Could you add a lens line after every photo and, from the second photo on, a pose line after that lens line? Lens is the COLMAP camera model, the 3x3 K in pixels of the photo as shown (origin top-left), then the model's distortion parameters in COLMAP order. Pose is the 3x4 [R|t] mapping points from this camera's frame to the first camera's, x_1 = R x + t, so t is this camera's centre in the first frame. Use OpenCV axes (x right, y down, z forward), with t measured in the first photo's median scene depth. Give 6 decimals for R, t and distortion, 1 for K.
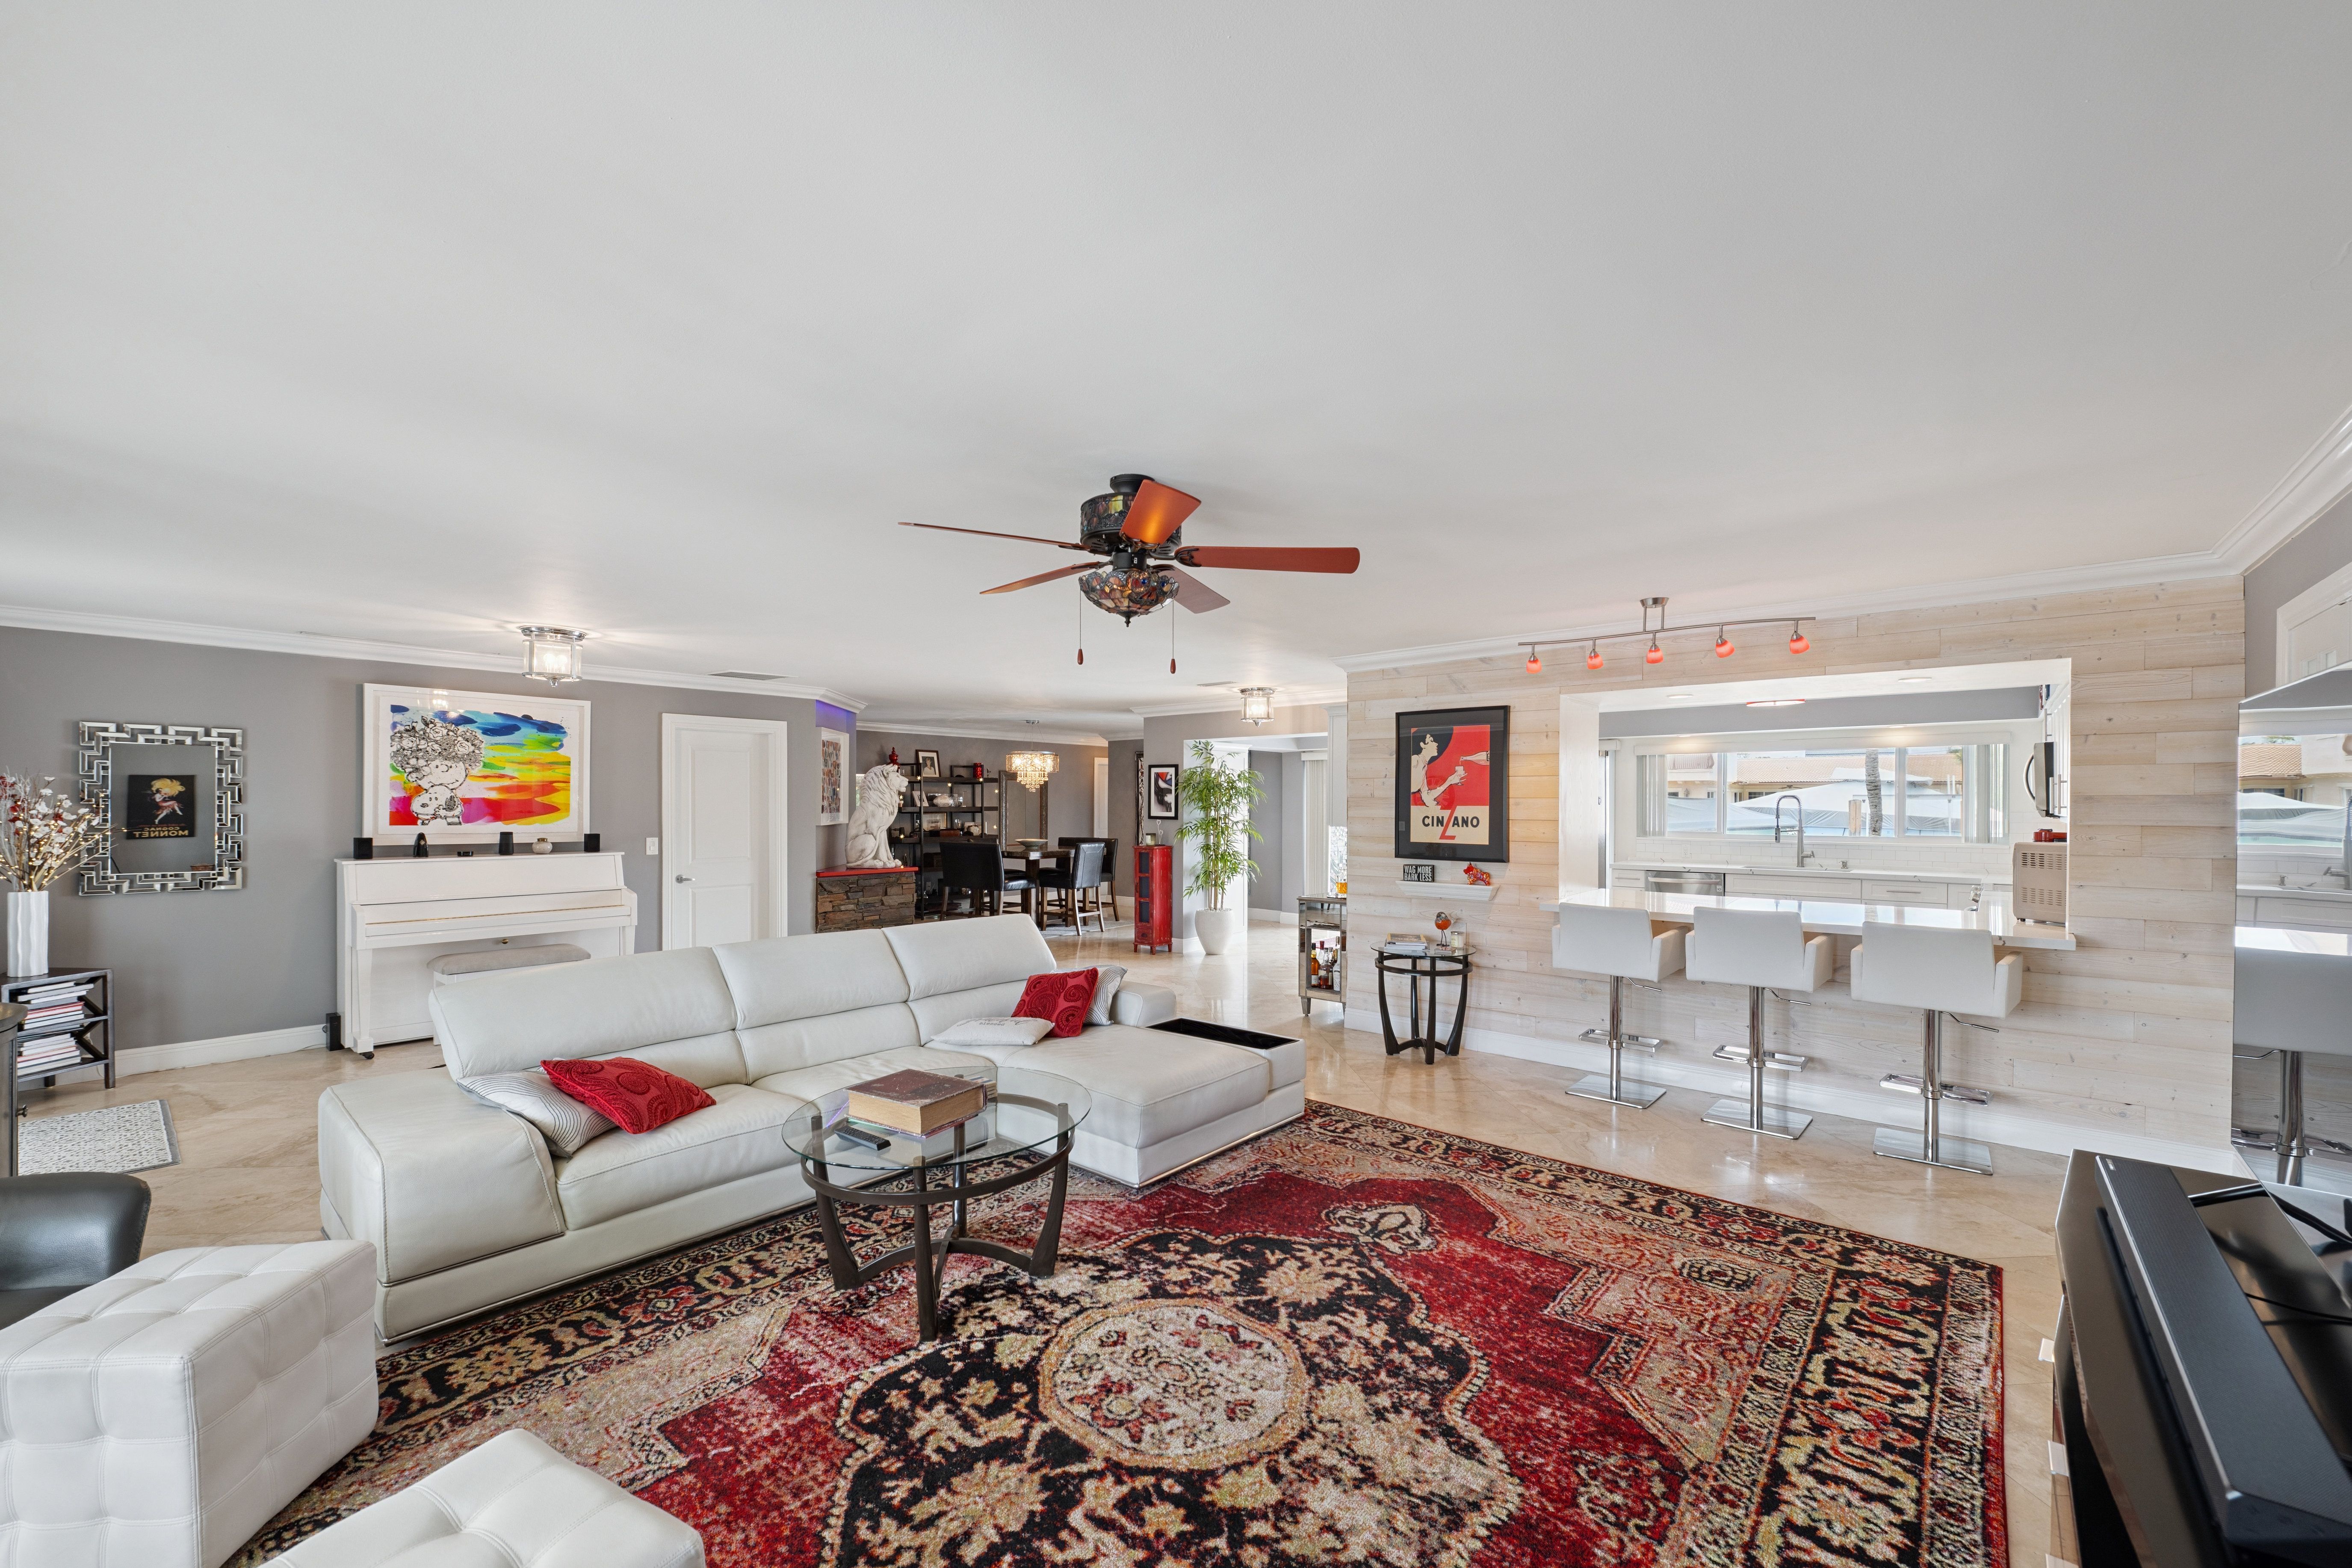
lens RADIAL K [[944.1, 0, 1166.5], [0, 944.1, 815.3], [0, 0, 1]] dist [-0.007774, -0.000096]
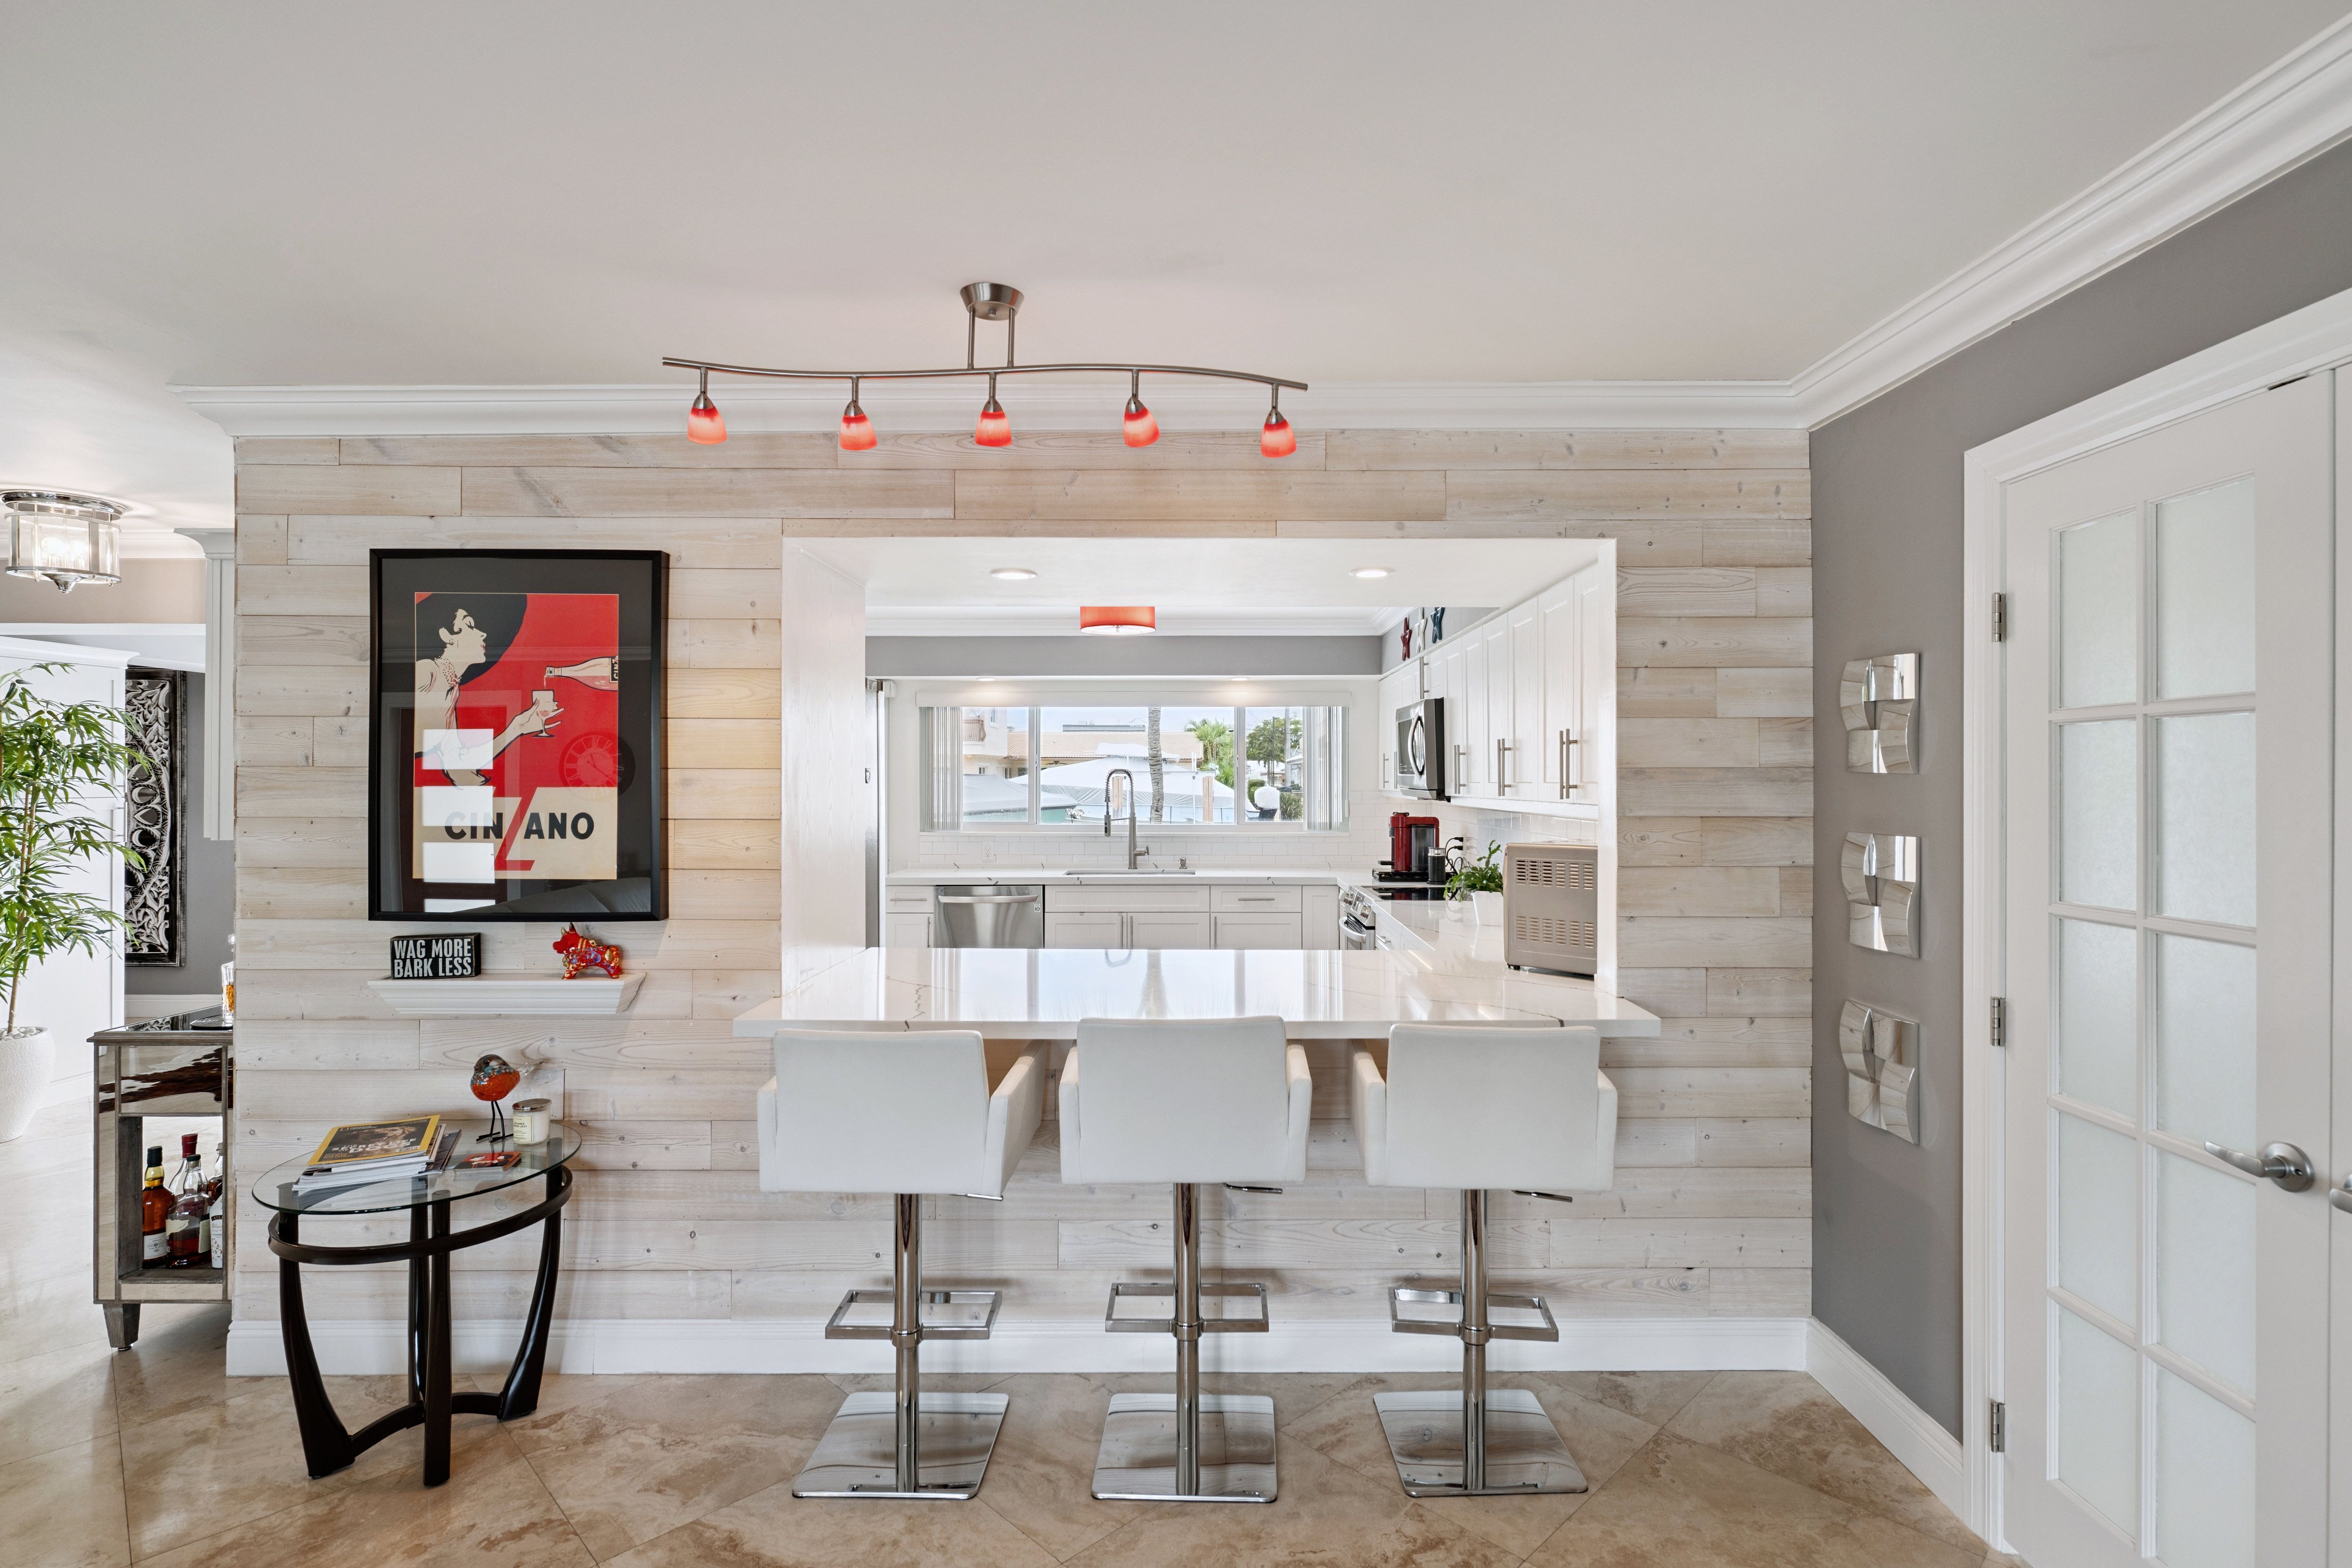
lens RADIAL K [[1136.5, 0, 1211.7], [0, 1136.5, 774.1], [0, 0, 1]] dist [0.000538, -0.000008]
pose [[0.746461, 0.003297, 0.665421, 0.203970], [0.009037, 0.999845, -0.015091, -0.005939], [-0.665367, 0.017278, 0.746316, 0.449114]]
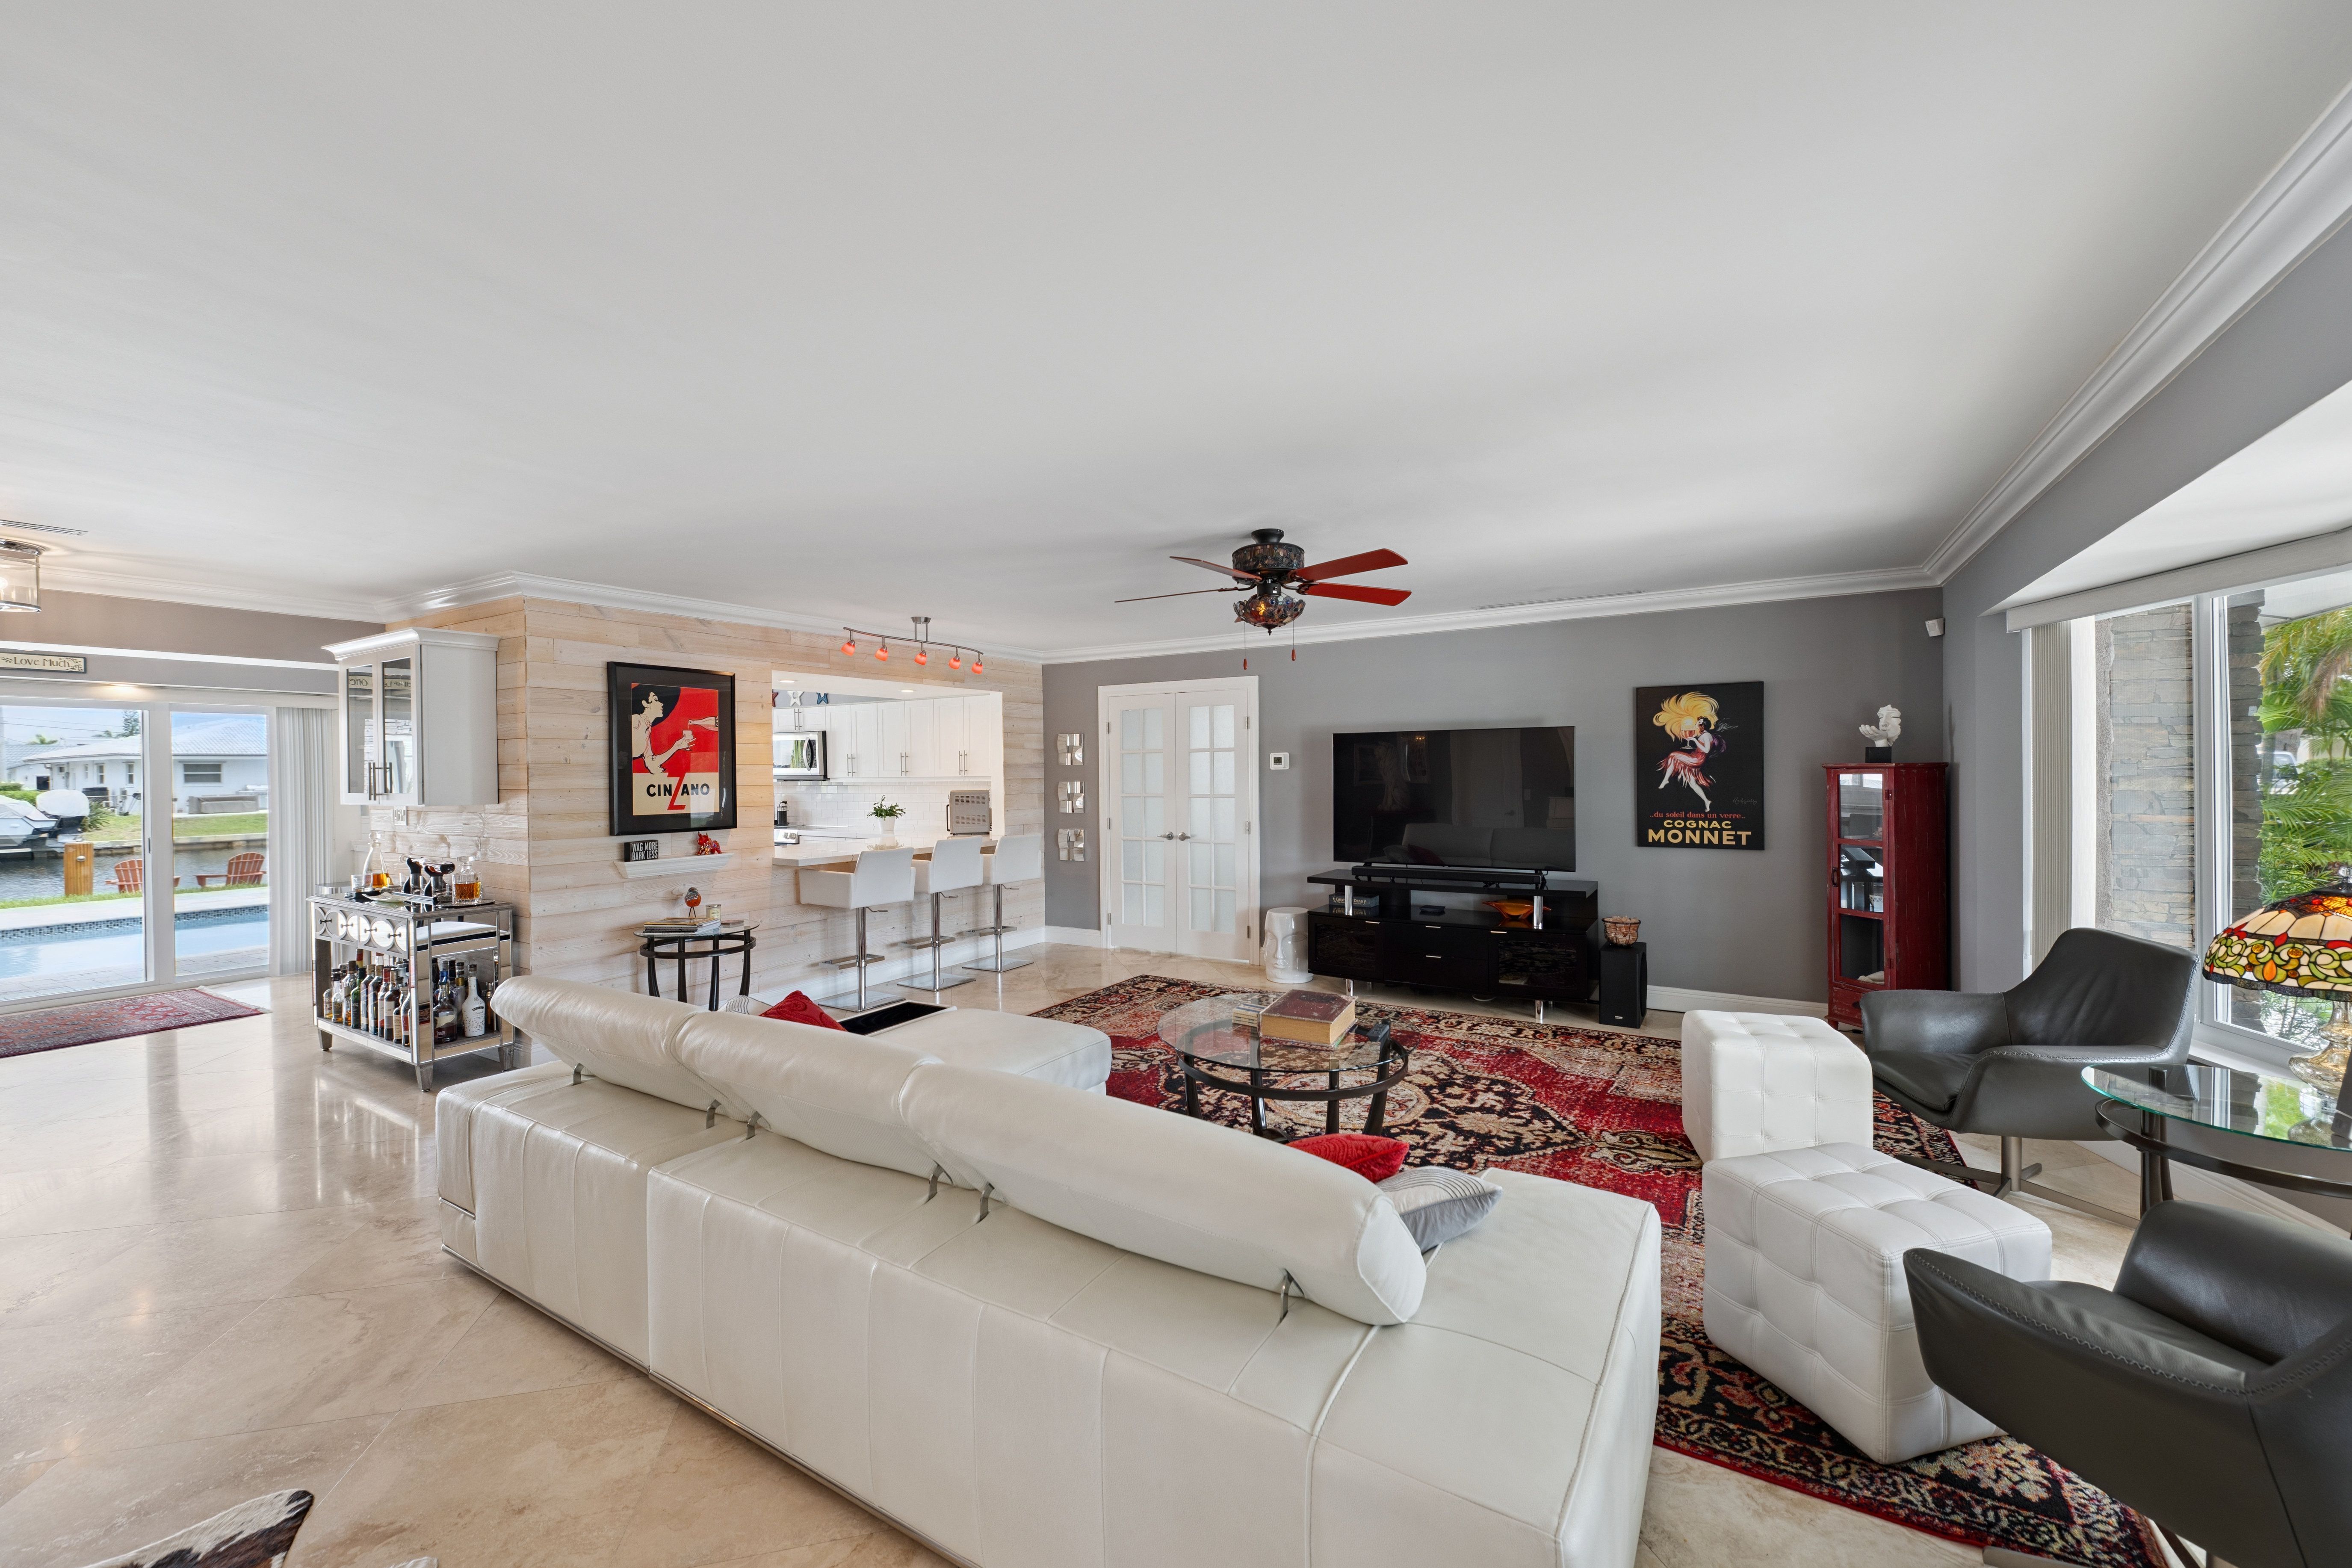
lens RADIAL K [[944.1, 0, 1182.9], [0, 944.1, 770.7], [0, 0, 1]] dist [-0.007774, -0.000096]
pose [[-0.178993, 0.001357, 0.983849, -0.714209], [0.025576, 0.999668, 0.003274, -0.002558], [-0.983518, 0.025749, -0.178969, 0.702351]]
